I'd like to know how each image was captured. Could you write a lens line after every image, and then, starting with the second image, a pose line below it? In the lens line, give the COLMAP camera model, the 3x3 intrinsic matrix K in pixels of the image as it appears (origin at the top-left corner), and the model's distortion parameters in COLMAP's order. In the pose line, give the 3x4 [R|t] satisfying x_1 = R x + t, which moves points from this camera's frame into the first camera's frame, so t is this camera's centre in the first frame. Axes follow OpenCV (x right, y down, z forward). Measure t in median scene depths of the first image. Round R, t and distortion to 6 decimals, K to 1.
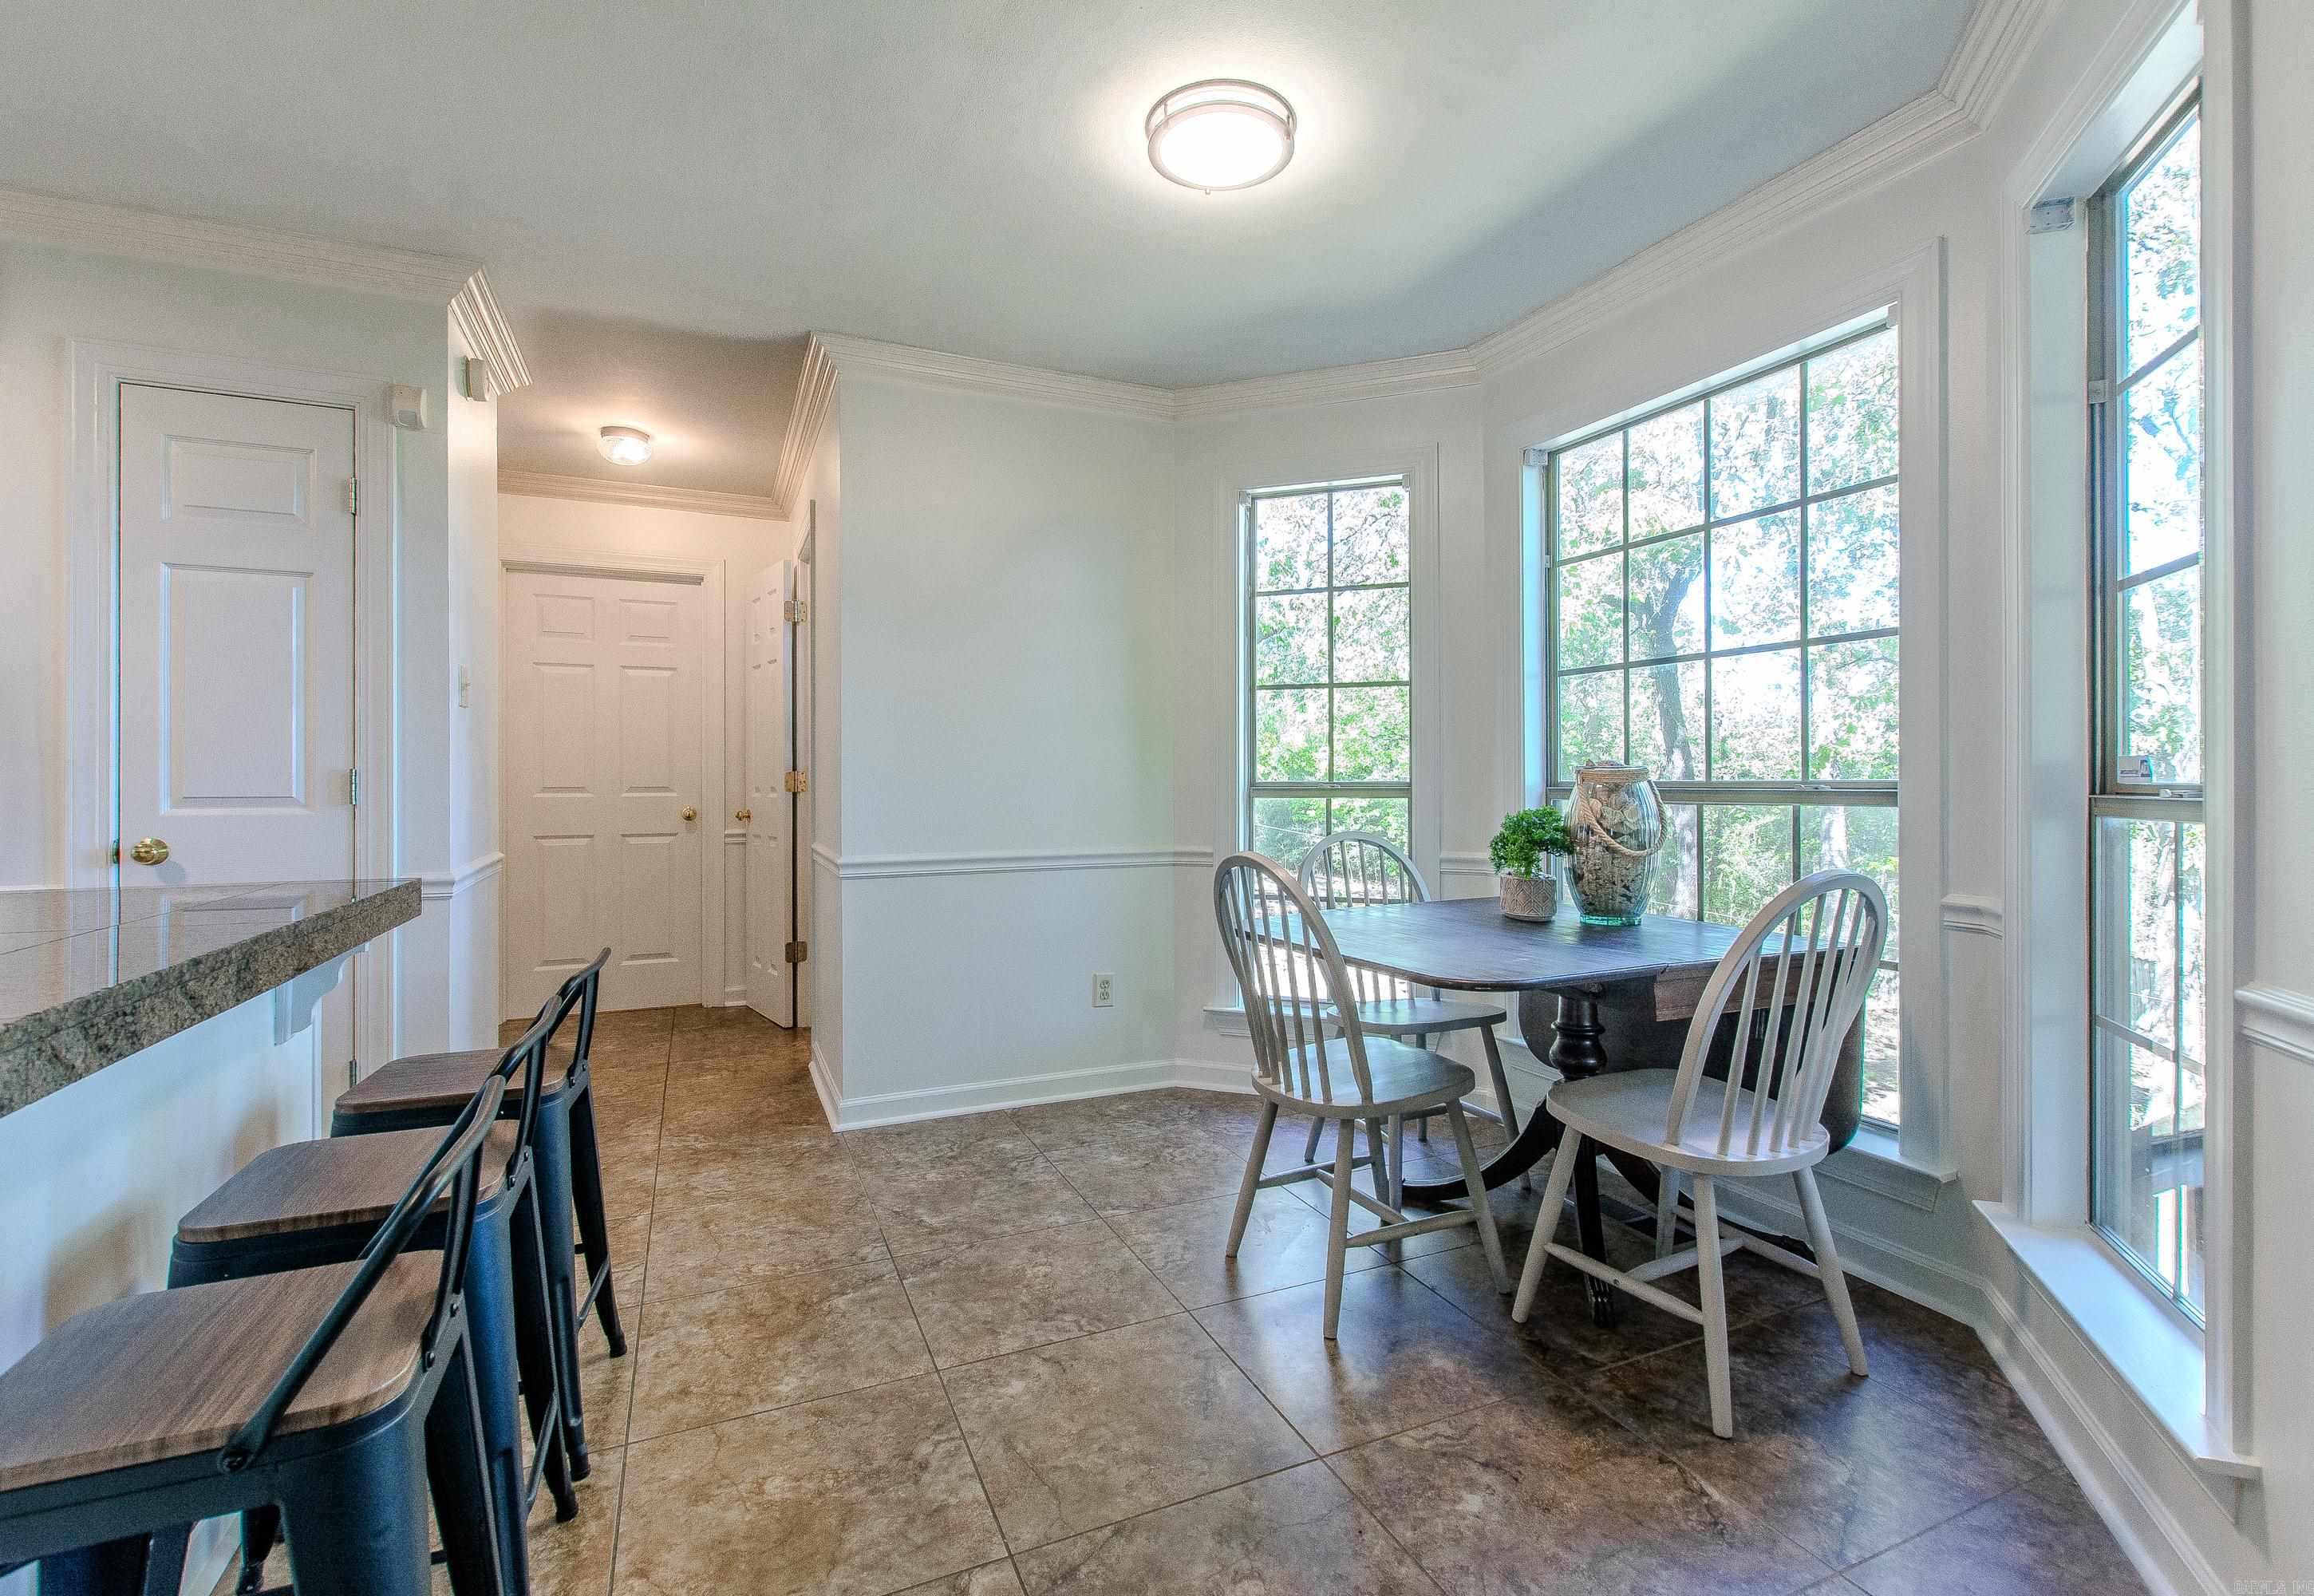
lens RADIAL K [[1077.1, 0, 1196.2], [0, 1077.1, 786.5], [0, 0, 1]] dist [-0.003844, -0.000664]
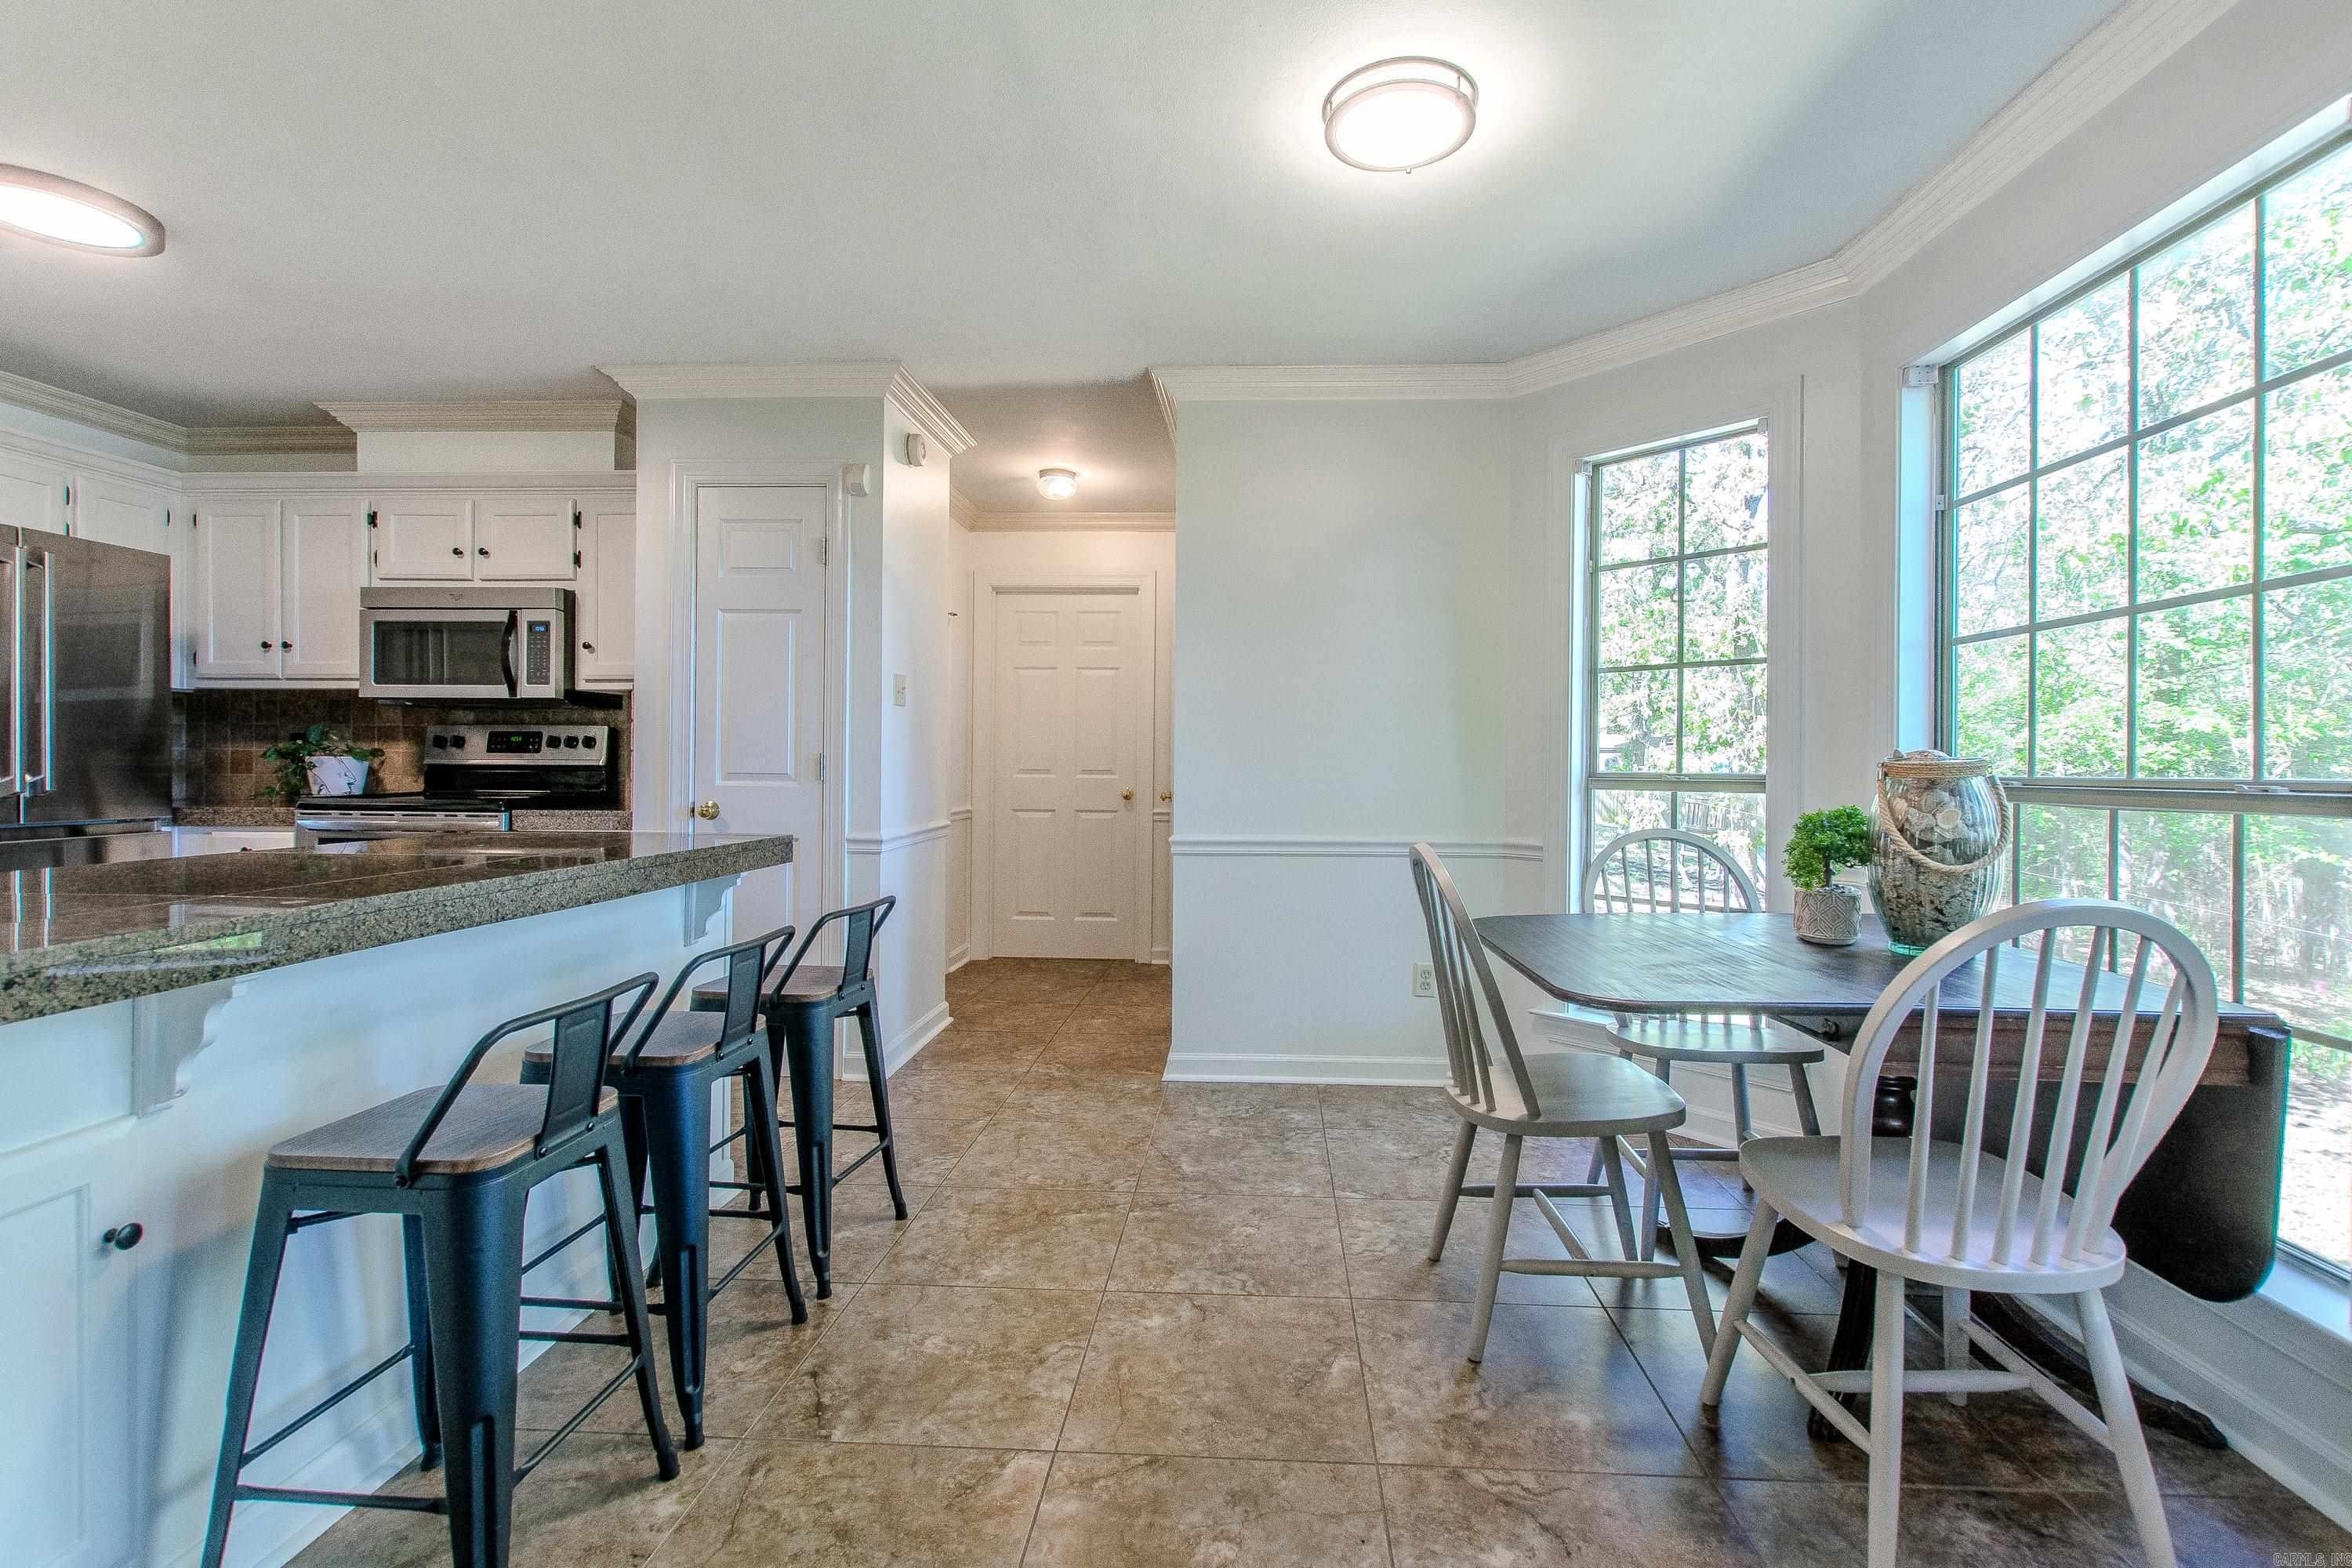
lens RADIAL K [[1071.8, 0, 1193.3], [0, 1071.8, 773.2], [0, 0, 1]] dist [-0.010125, -0.000530]
pose [[0.879975, 0.012940, -0.474844, 0.237579], [-0.012934, 0.999911, 0.003280, -0.002304], [0.474844, 0.003255, 0.880064, 0.037494]]
